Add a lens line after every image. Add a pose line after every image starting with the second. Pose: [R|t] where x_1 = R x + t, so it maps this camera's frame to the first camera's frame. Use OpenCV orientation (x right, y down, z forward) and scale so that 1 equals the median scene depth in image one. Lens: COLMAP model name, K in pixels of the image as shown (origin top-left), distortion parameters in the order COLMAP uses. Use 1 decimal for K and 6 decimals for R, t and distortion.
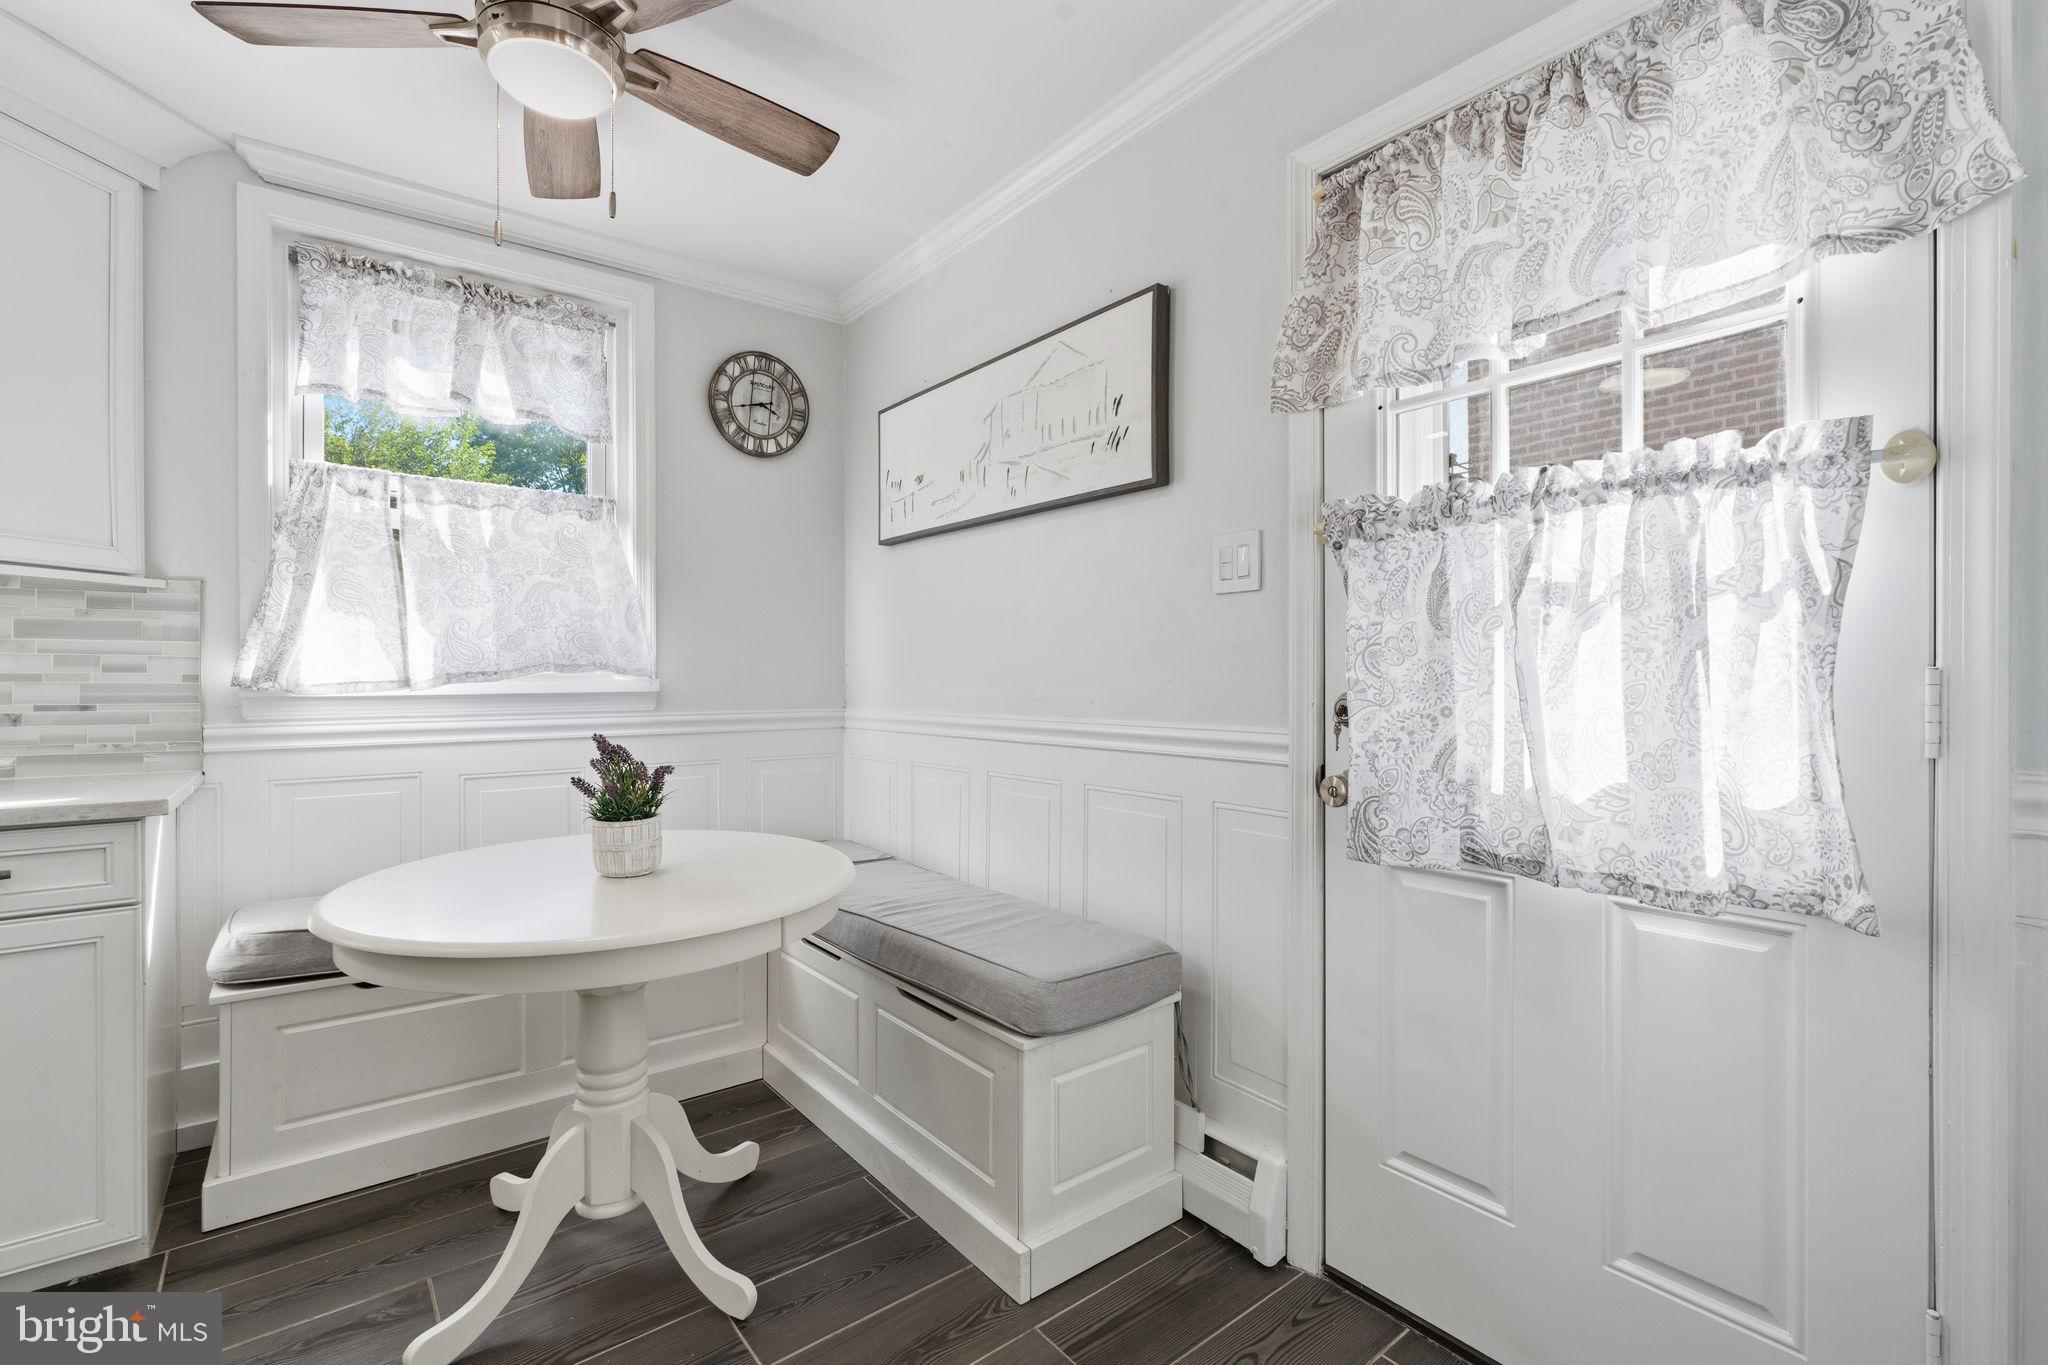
lens RADIAL K [[908.7, 0, 1023.4], [0, 908.7, 675.1], [0, 0, 1]] dist [-0.002544, 0.000408]
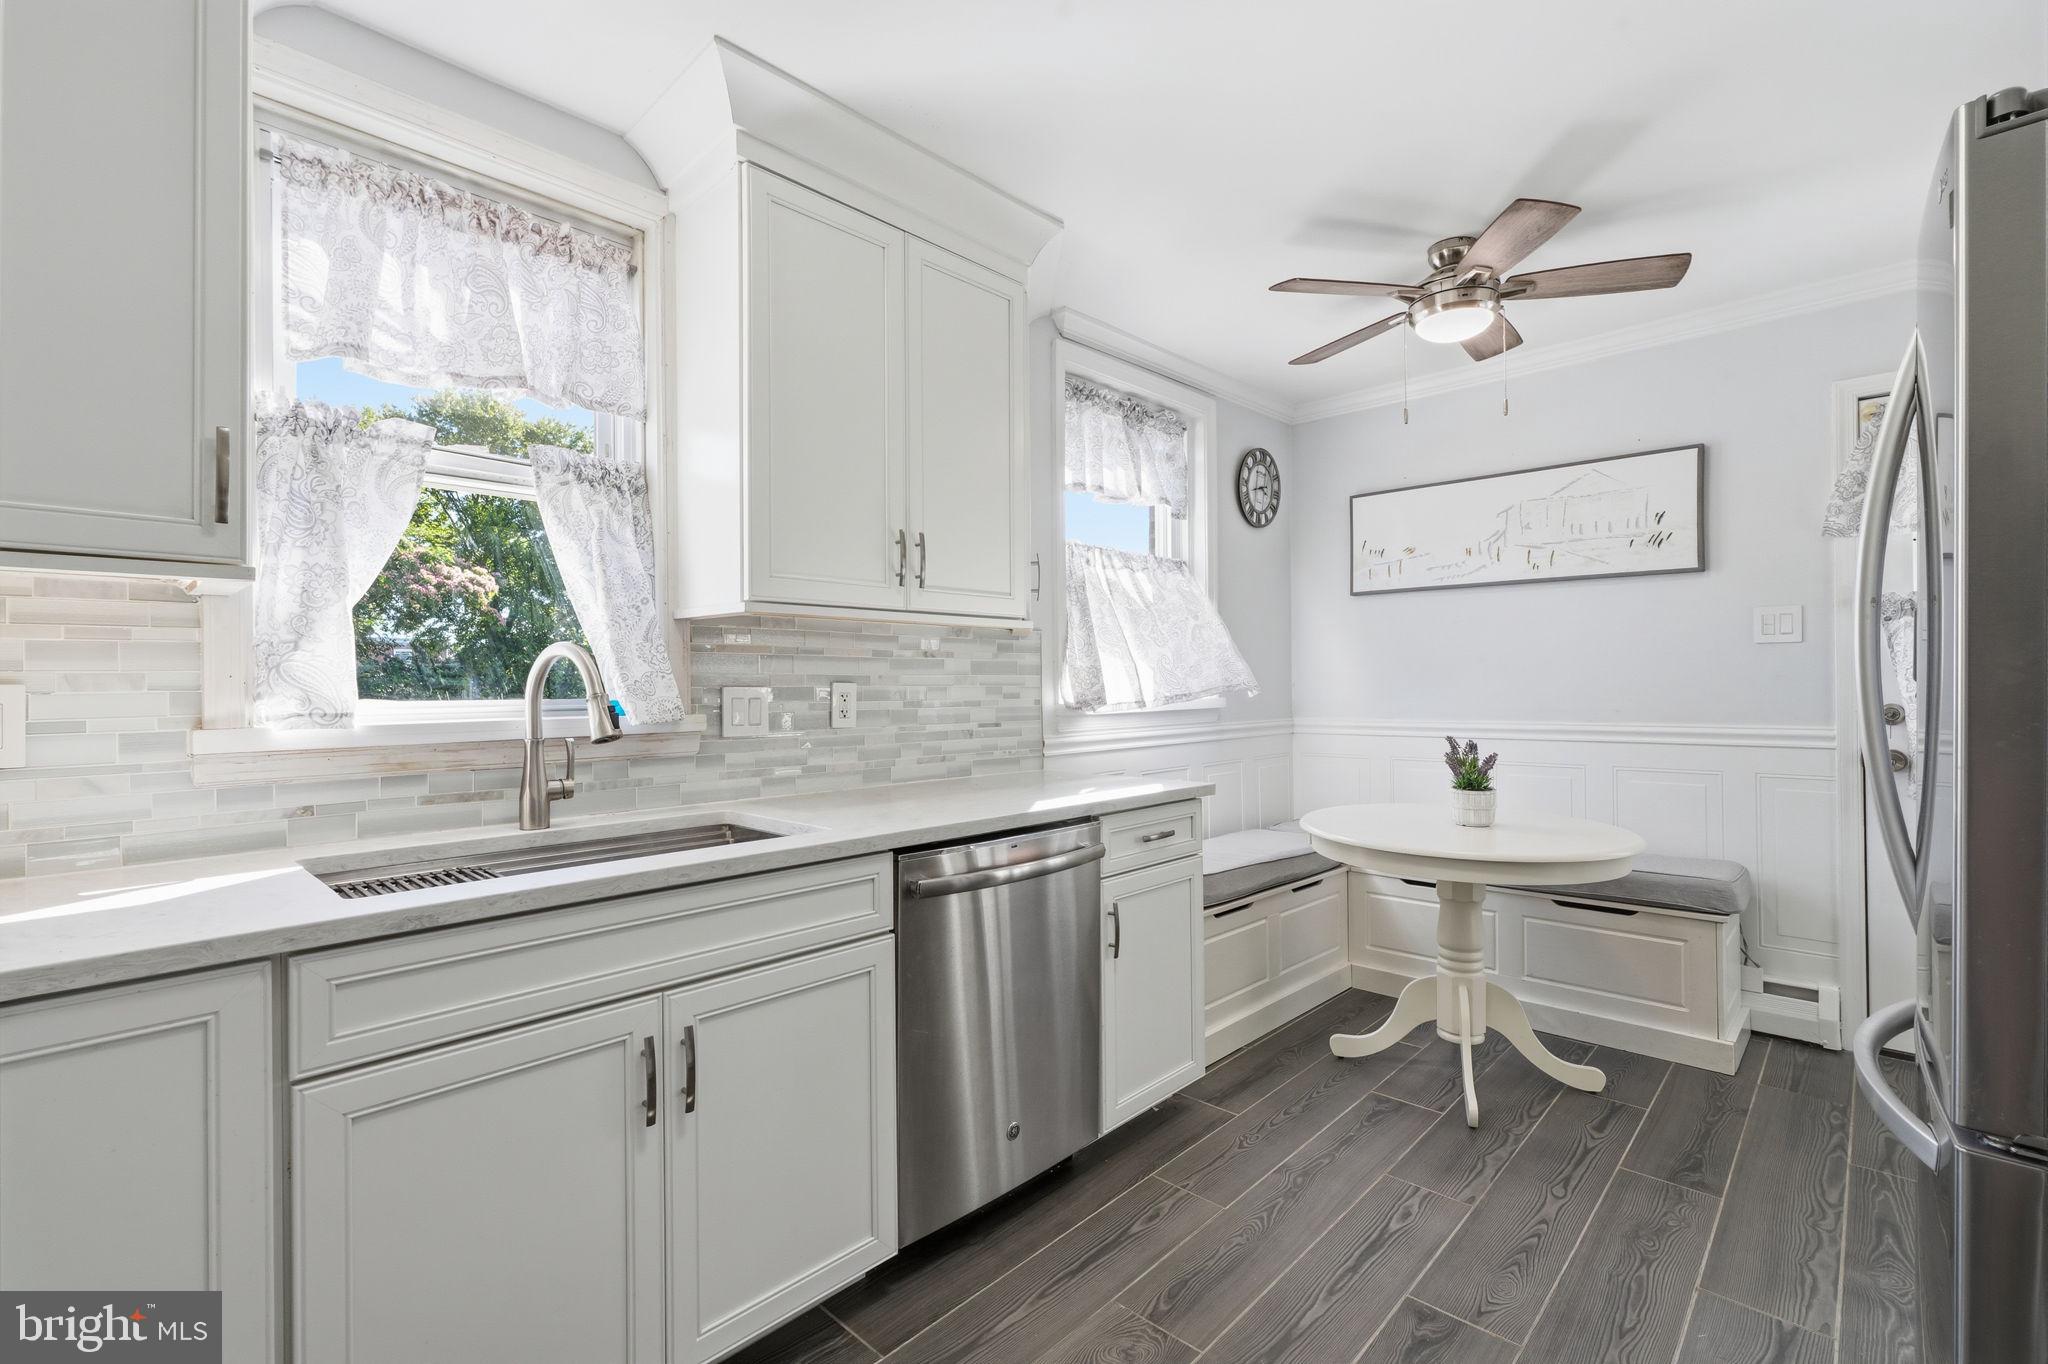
lens RADIAL K [[908.7, 0, 1028.4], [0, 908.7, 676.1], [0, 0, 1]] dist [-0.002544, 0.000408]
pose [[0.990783, -0.006067, 0.135319, -1.026812], [0.007140, 0.999947, -0.007450, -0.023519], [-0.135267, 0.008348, 0.990774, -0.325536]]
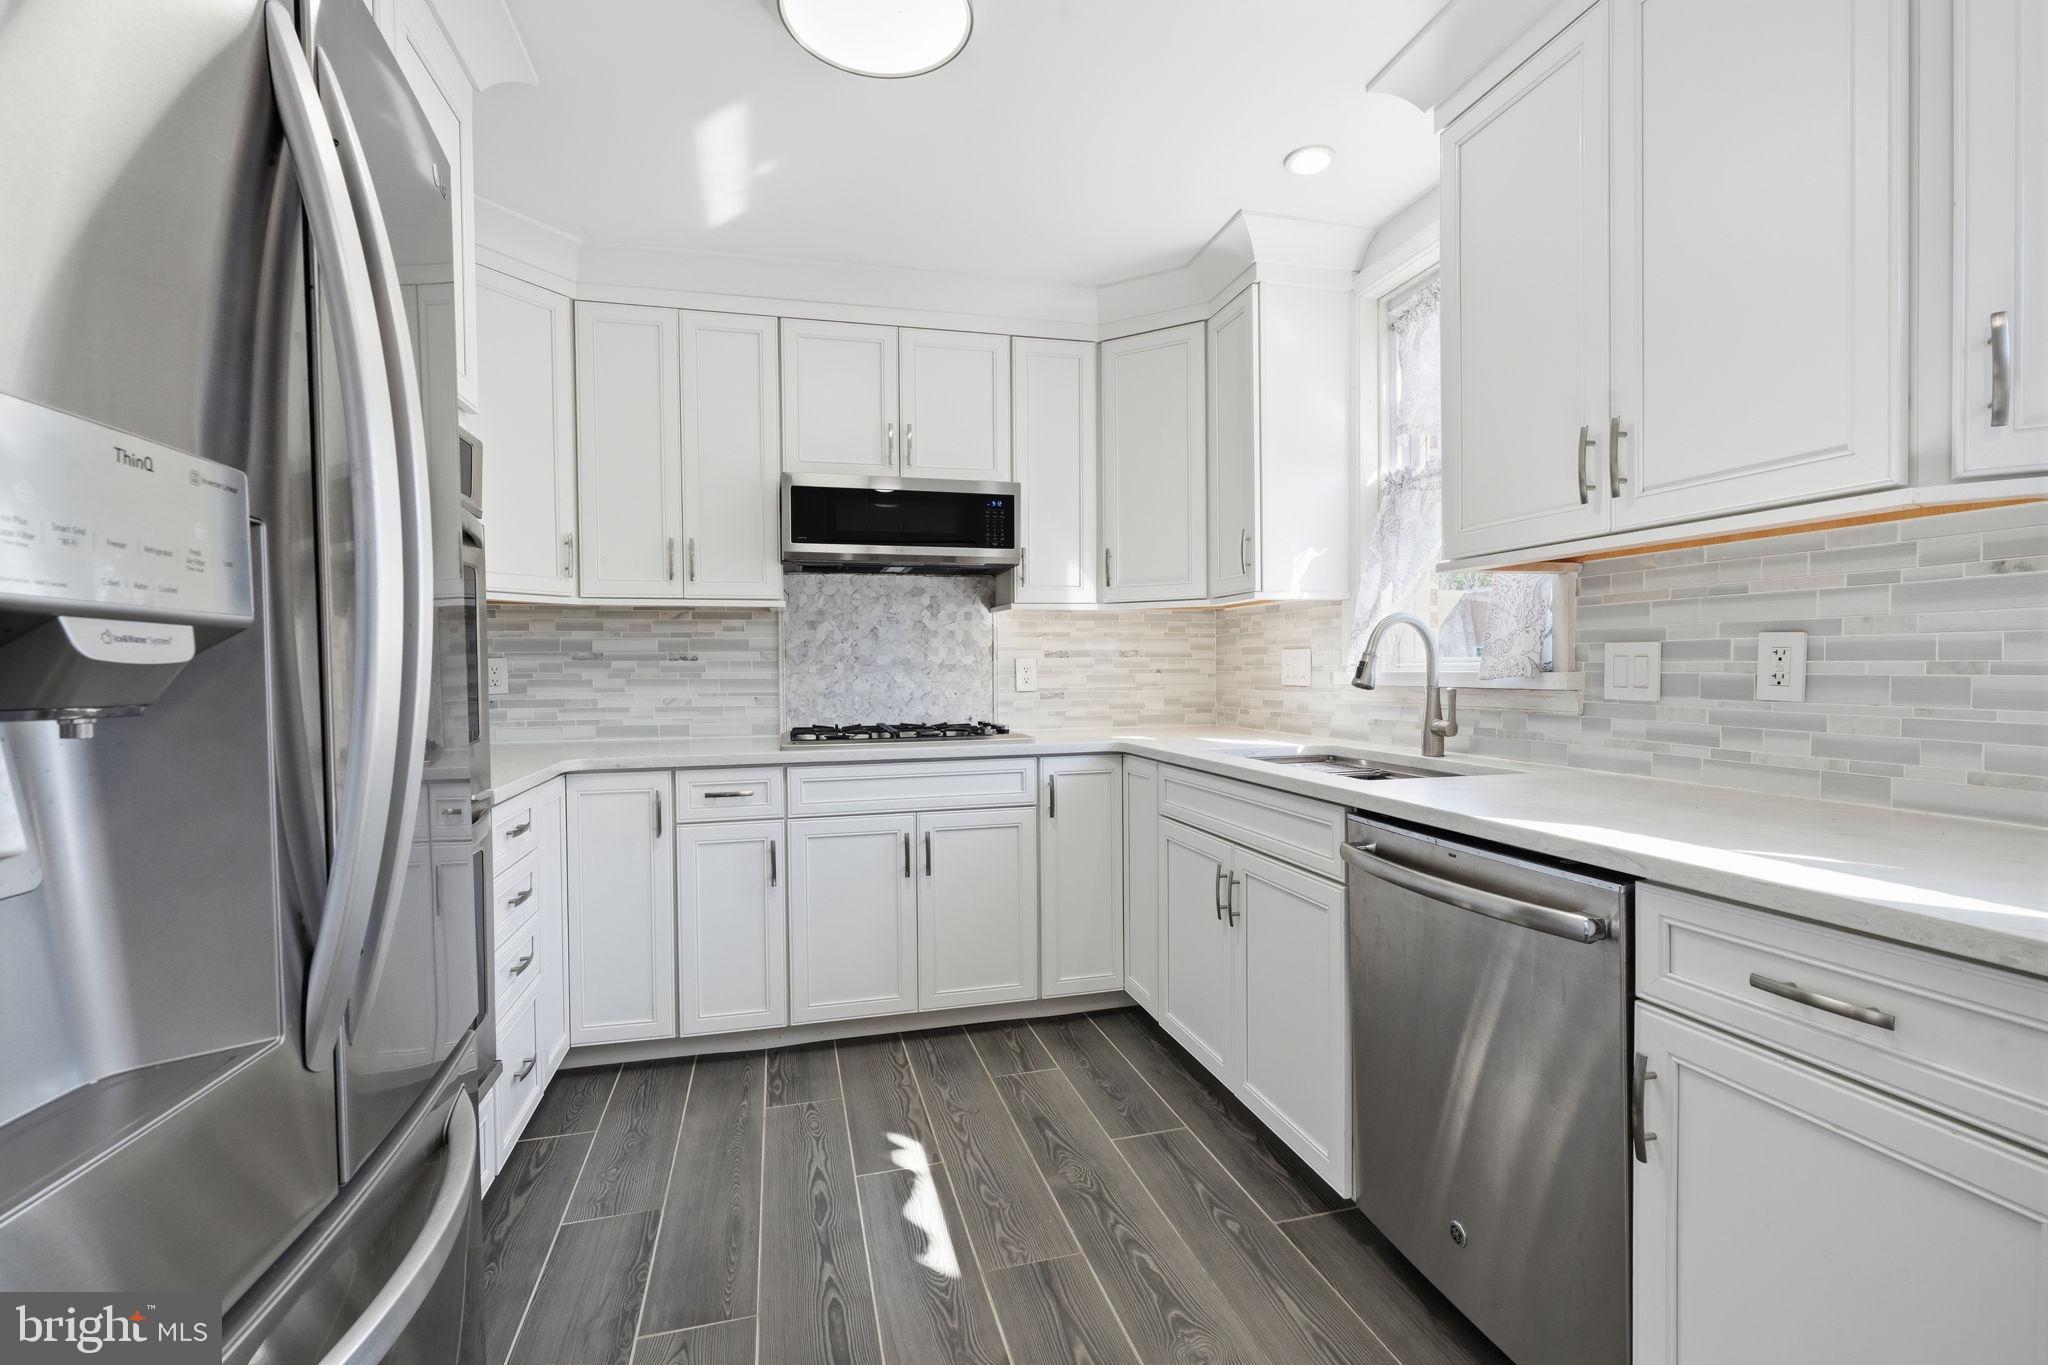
lens RADIAL K [[908.7, 0, 1027.0], [0, 908.7, 681.0], [0, 0, 1]] dist [-0.002544, 0.000408]
pose [[-0.397275, 0.018667, -0.917510, -0.248541], [0.011883, 0.999814, 0.015196, -0.005721], [0.917623, -0.004865, -0.397423, 0.480707]]
